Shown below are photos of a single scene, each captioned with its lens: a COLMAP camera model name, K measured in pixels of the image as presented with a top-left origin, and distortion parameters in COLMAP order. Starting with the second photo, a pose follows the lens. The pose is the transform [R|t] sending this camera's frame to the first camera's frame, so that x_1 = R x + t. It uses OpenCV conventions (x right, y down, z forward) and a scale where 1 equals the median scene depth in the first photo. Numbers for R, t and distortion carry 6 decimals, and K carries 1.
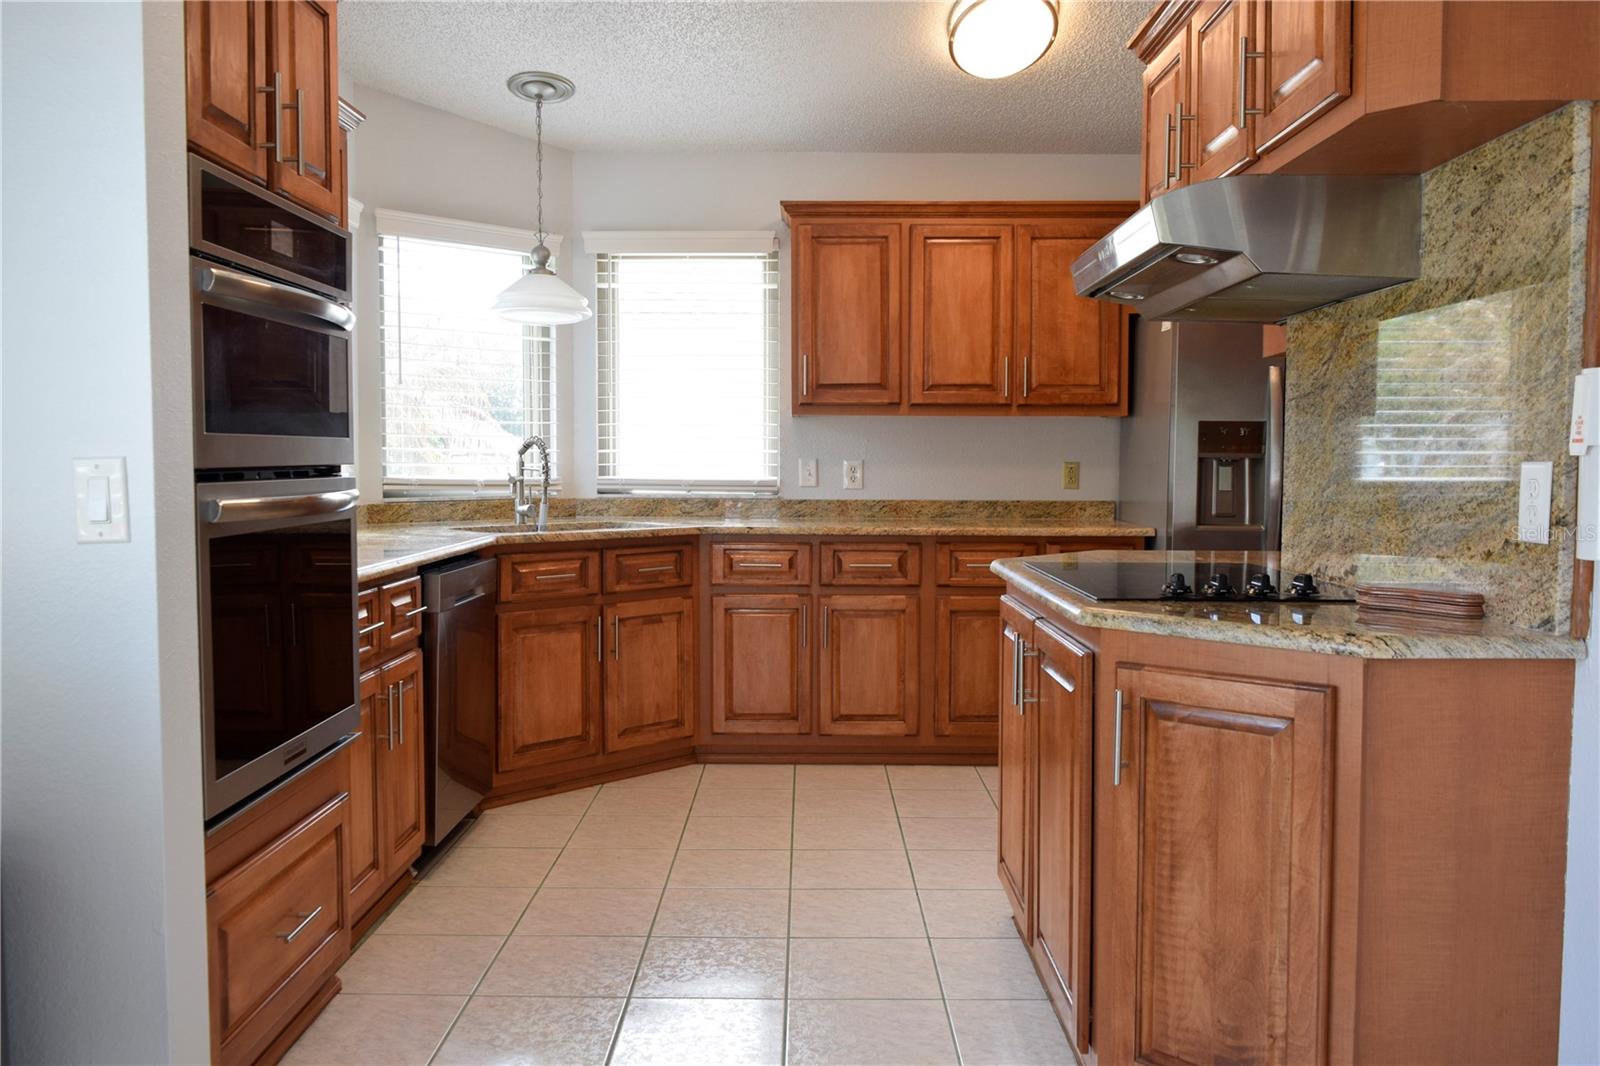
lens RADIAL K [[1230.1, 0, 800.0], [0, 1230.1, 533.0], [0, 0, 1]] dist [-0.018768, 0.008677]
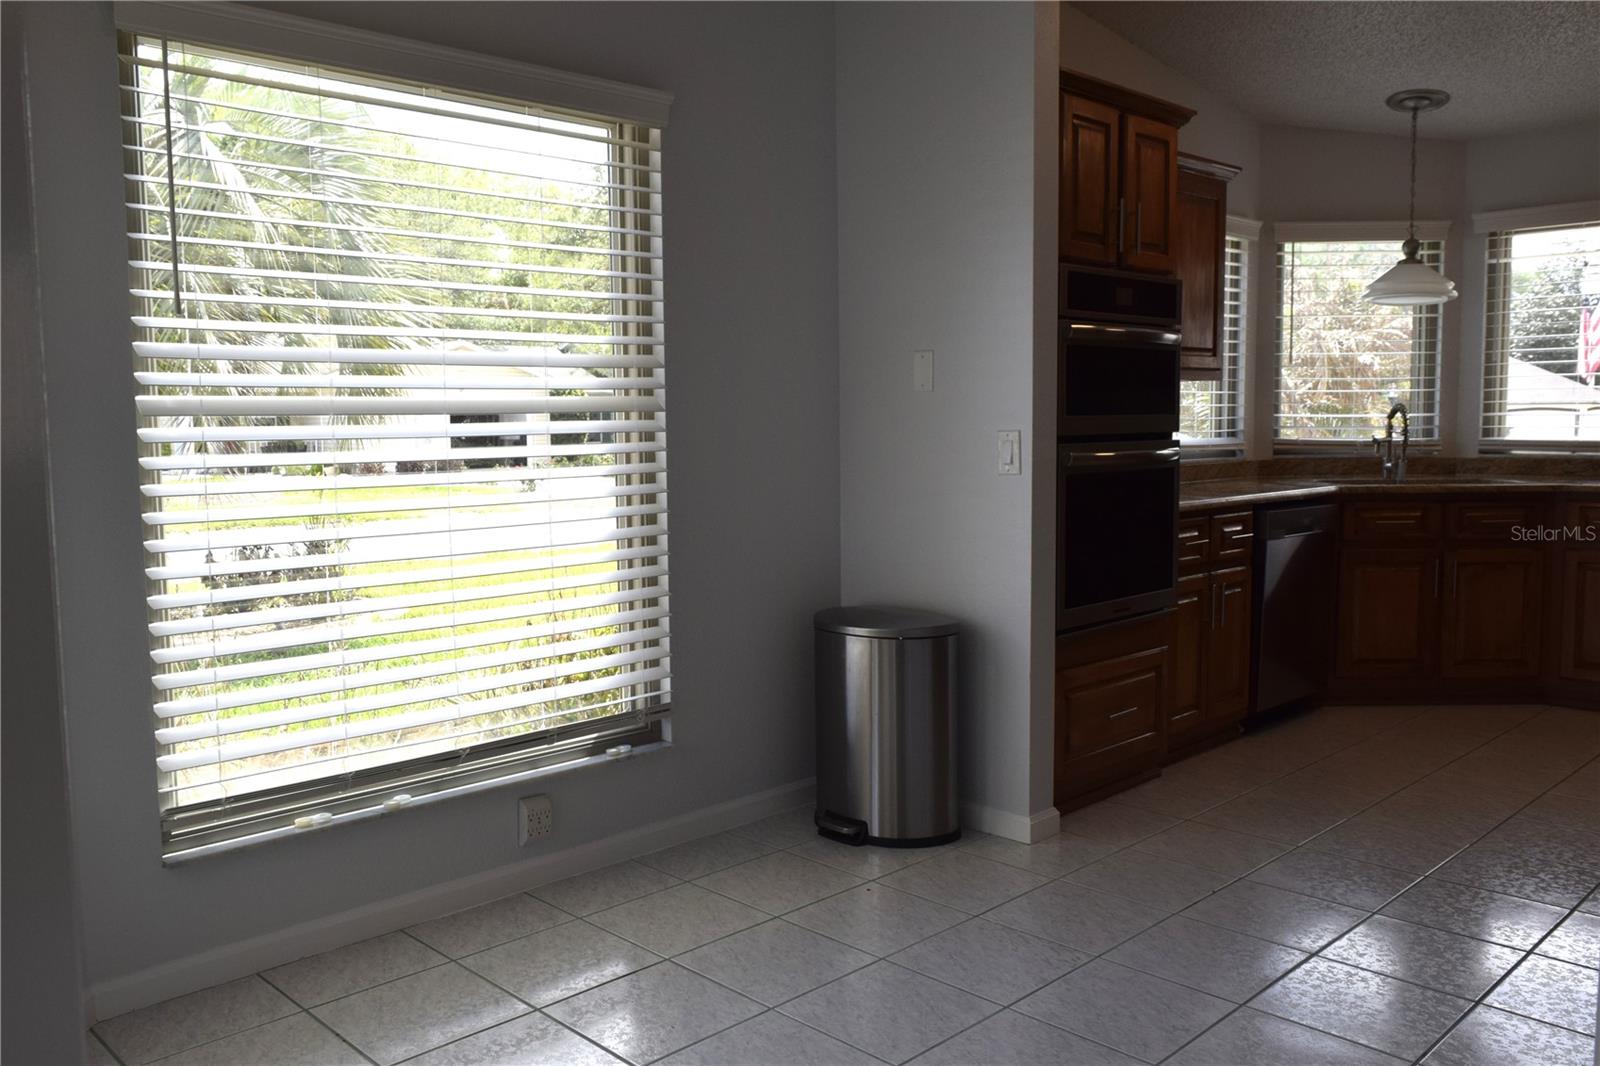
lens RADIAL K [[1274.5, 0, 800.0], [0, 1274.5, 533.0], [0, 0, 1]] dist [-0.007367, -0.001025]
pose [[0.703531, 0.054107, -0.708601, 0.251440], [-0.031653, 0.998494, 0.044816, 0.008147], [0.709959, -0.009100, 0.704184, -0.261448]]
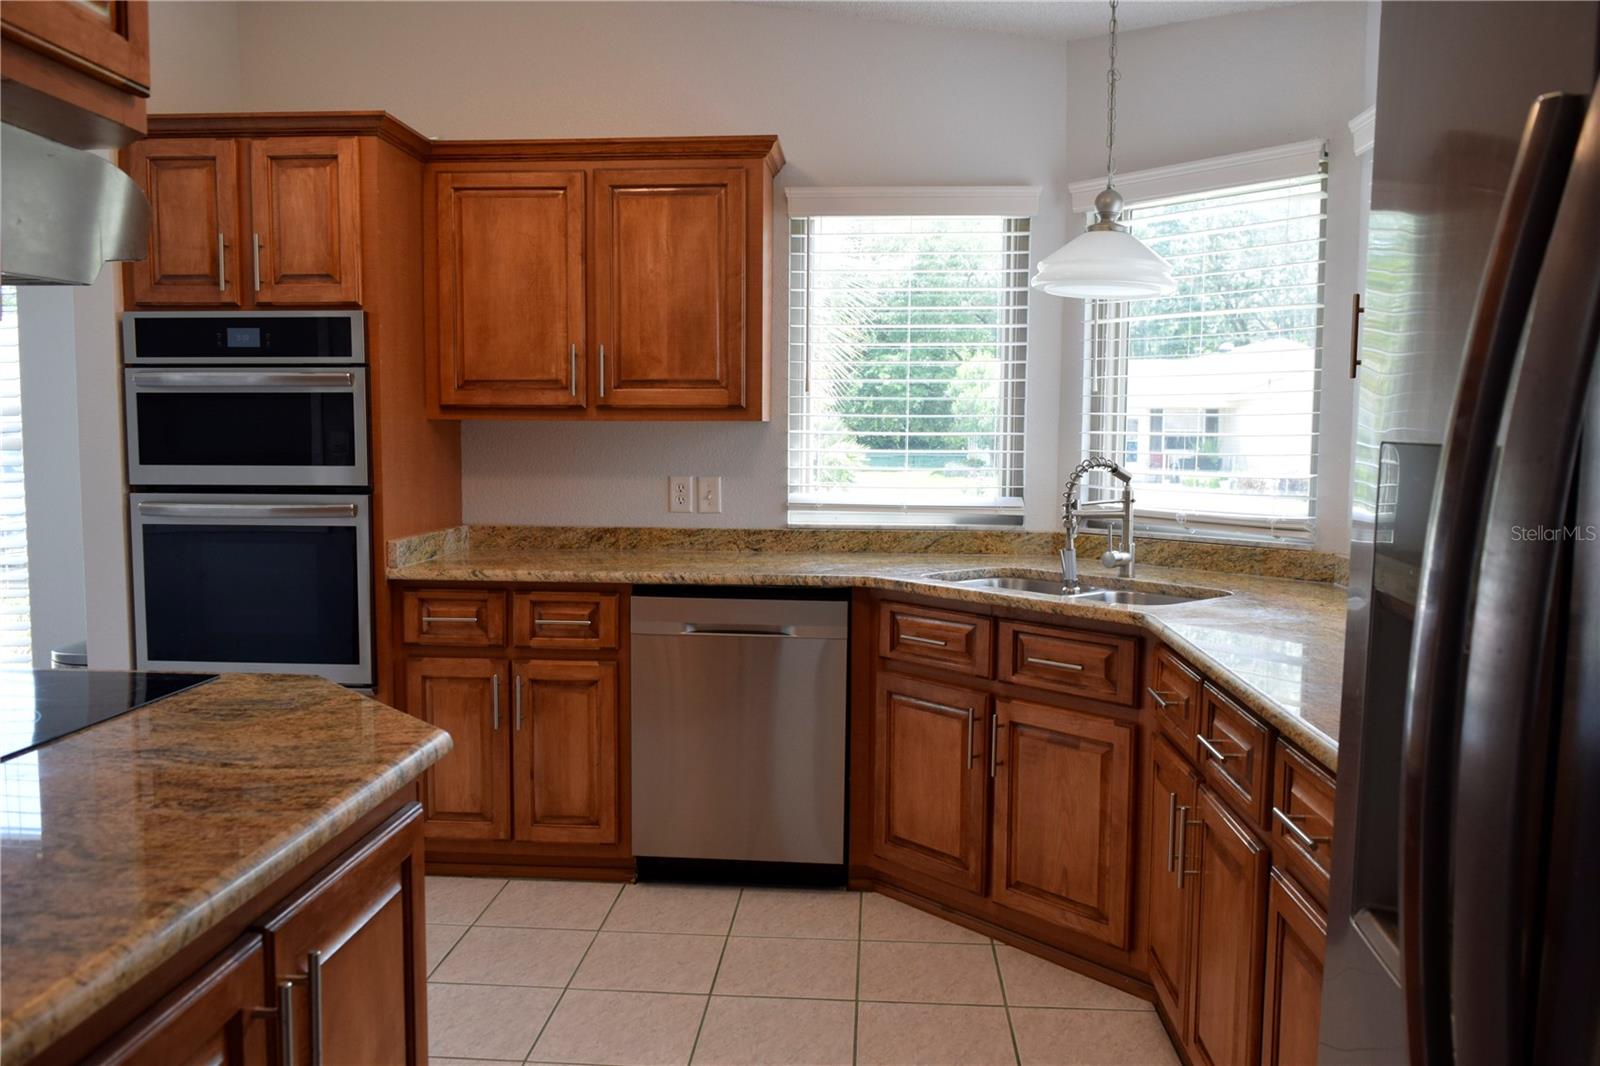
lens RADIAL K [[1237.8, 0, 789.1], [0, 1237.8, 534.3], [0, 0, 1]] dist [-0.016613, 0.004602]
pose [[-0.072748, 0.078020, -0.994294, 0.534955], [-0.067029, 0.994299, 0.082924, -0.083084], [0.995095, 0.072679, -0.067103, 0.889730]]
